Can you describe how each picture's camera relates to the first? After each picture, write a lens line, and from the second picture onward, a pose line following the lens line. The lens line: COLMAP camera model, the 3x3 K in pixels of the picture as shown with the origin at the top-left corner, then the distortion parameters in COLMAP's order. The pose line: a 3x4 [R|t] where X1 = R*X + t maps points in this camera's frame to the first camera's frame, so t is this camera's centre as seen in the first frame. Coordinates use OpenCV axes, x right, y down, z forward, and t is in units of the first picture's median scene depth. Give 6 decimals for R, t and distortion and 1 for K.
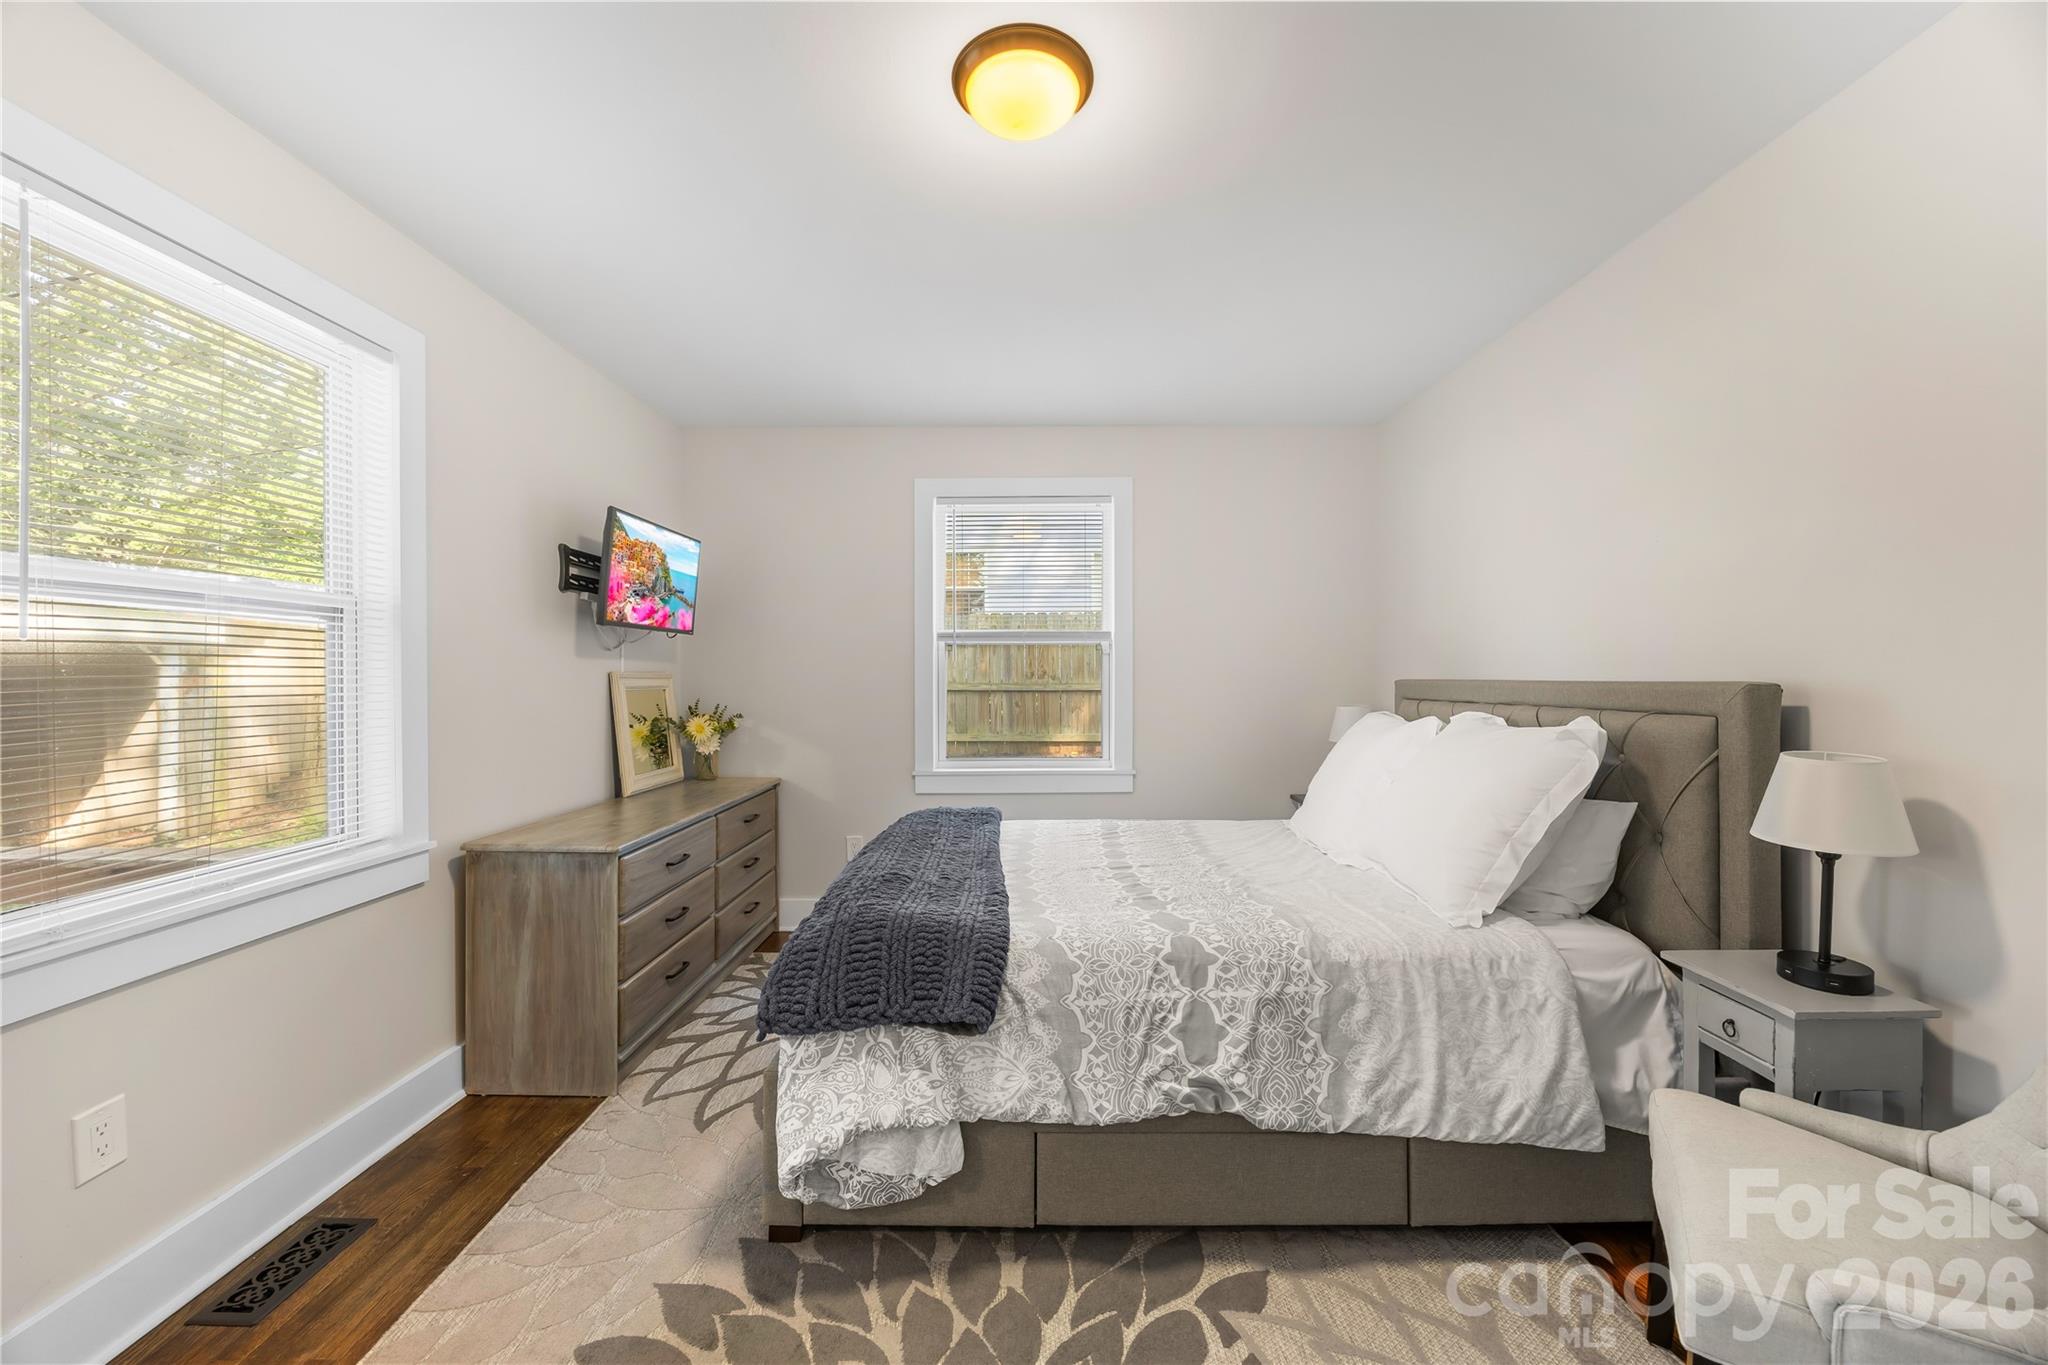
lens RADIAL K [[799.1, 0, 1006.3], [0, 799.1, 673.6], [0, 0, 1]] dist [-0.003604, 0.000810]
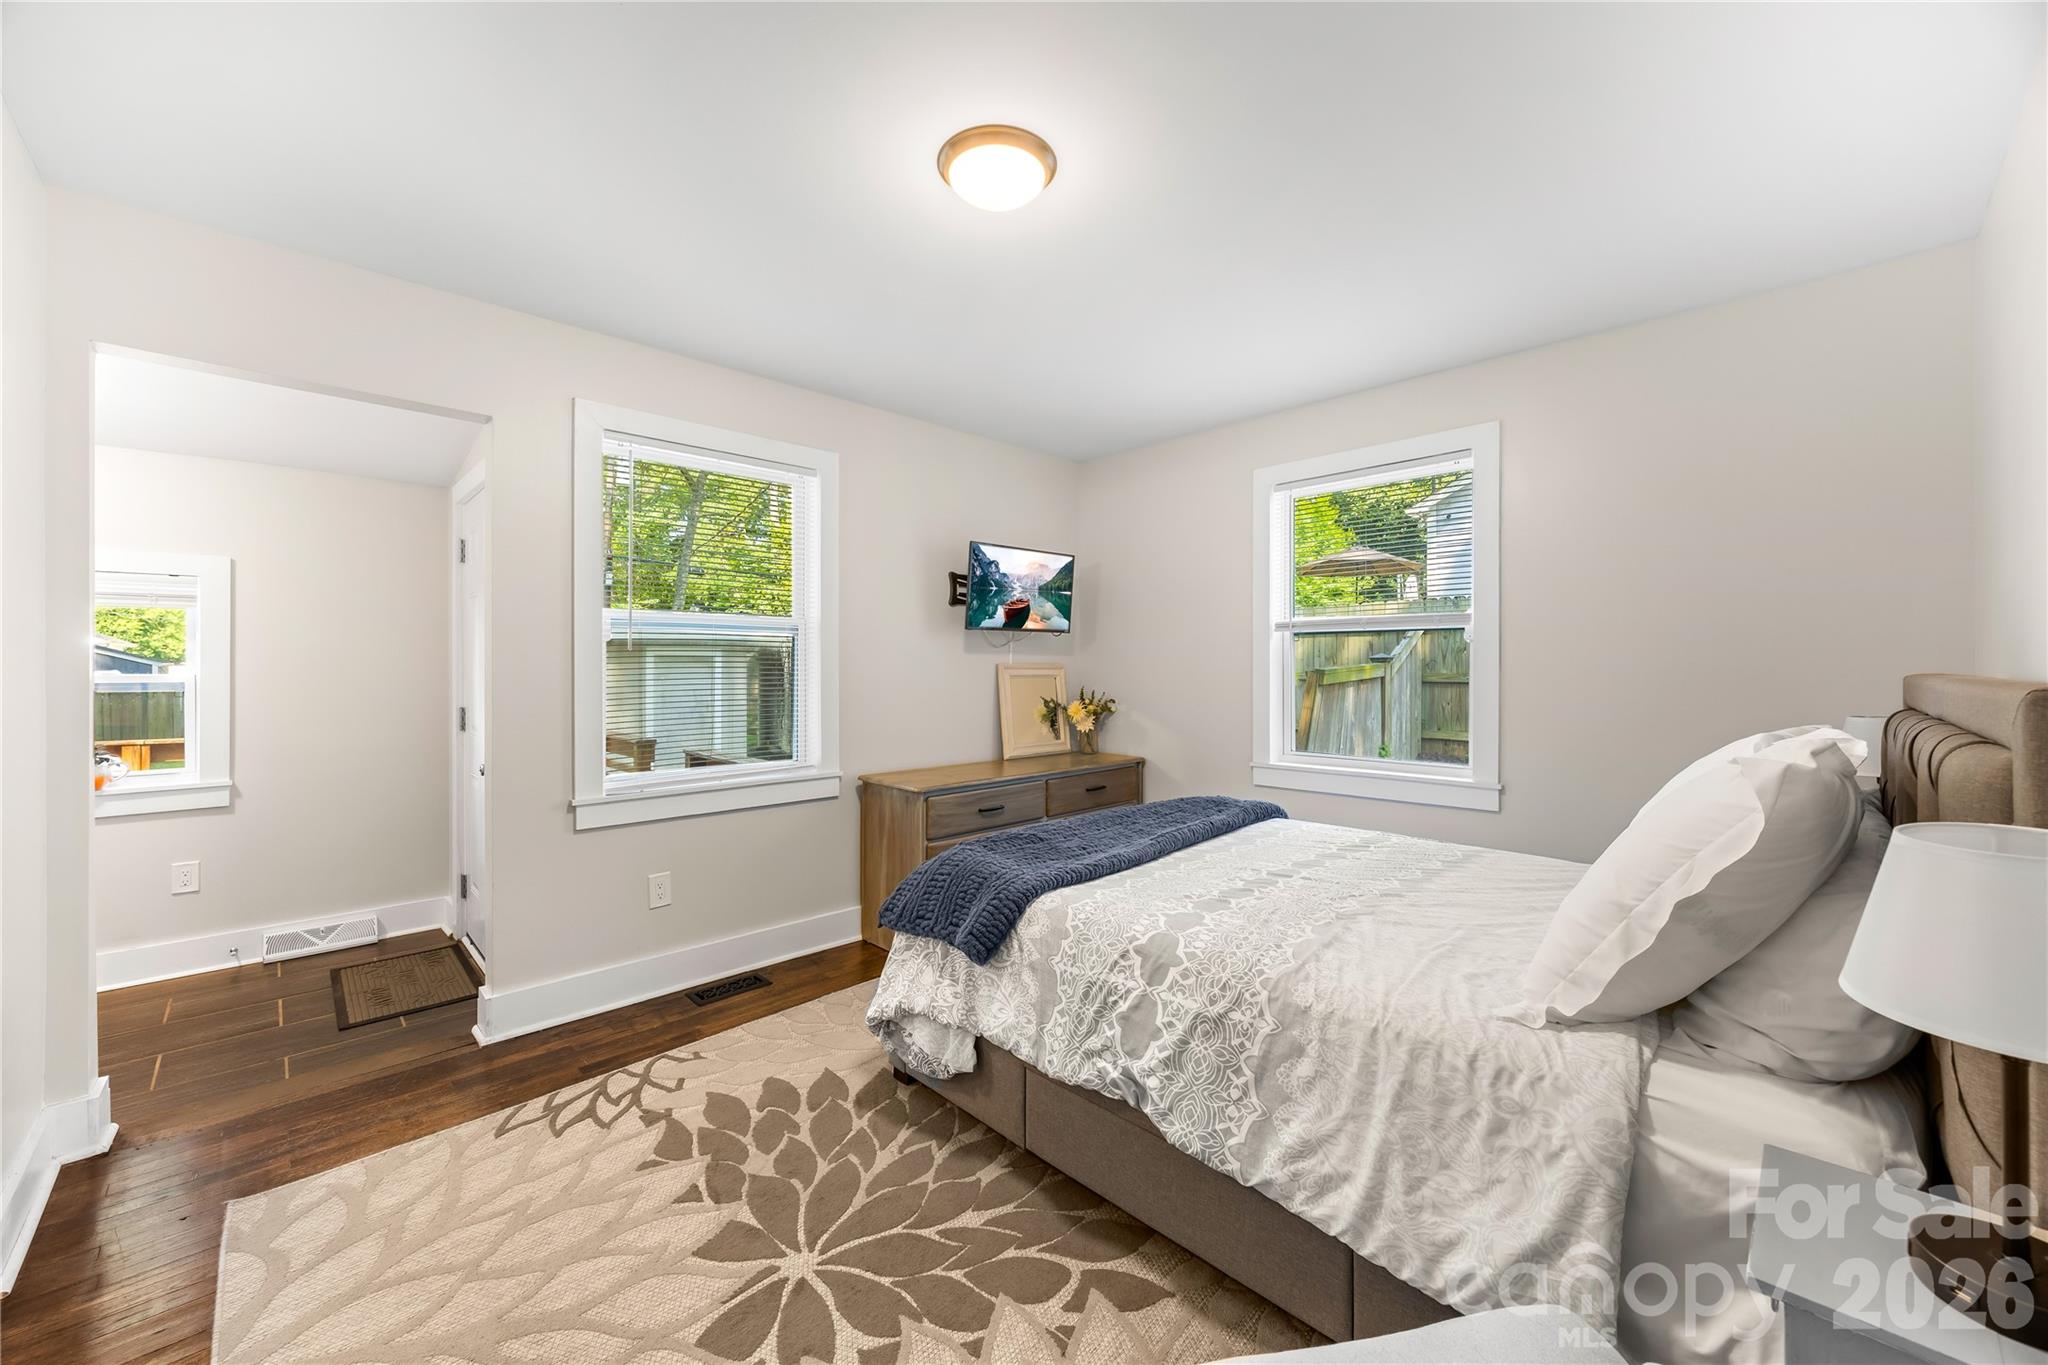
lens RADIAL K [[799.1, 0, 1014.7], [0, 799.1, 662.5], [0, 0, 1]] dist [-0.003604, 0.000810]
pose [[0.687991, -0.002774, -0.725714, 0.865787], [0.002323, 0.999996, -0.001620, -0.003873], [0.725716, -0.000572, 0.687995, 0.202415]]
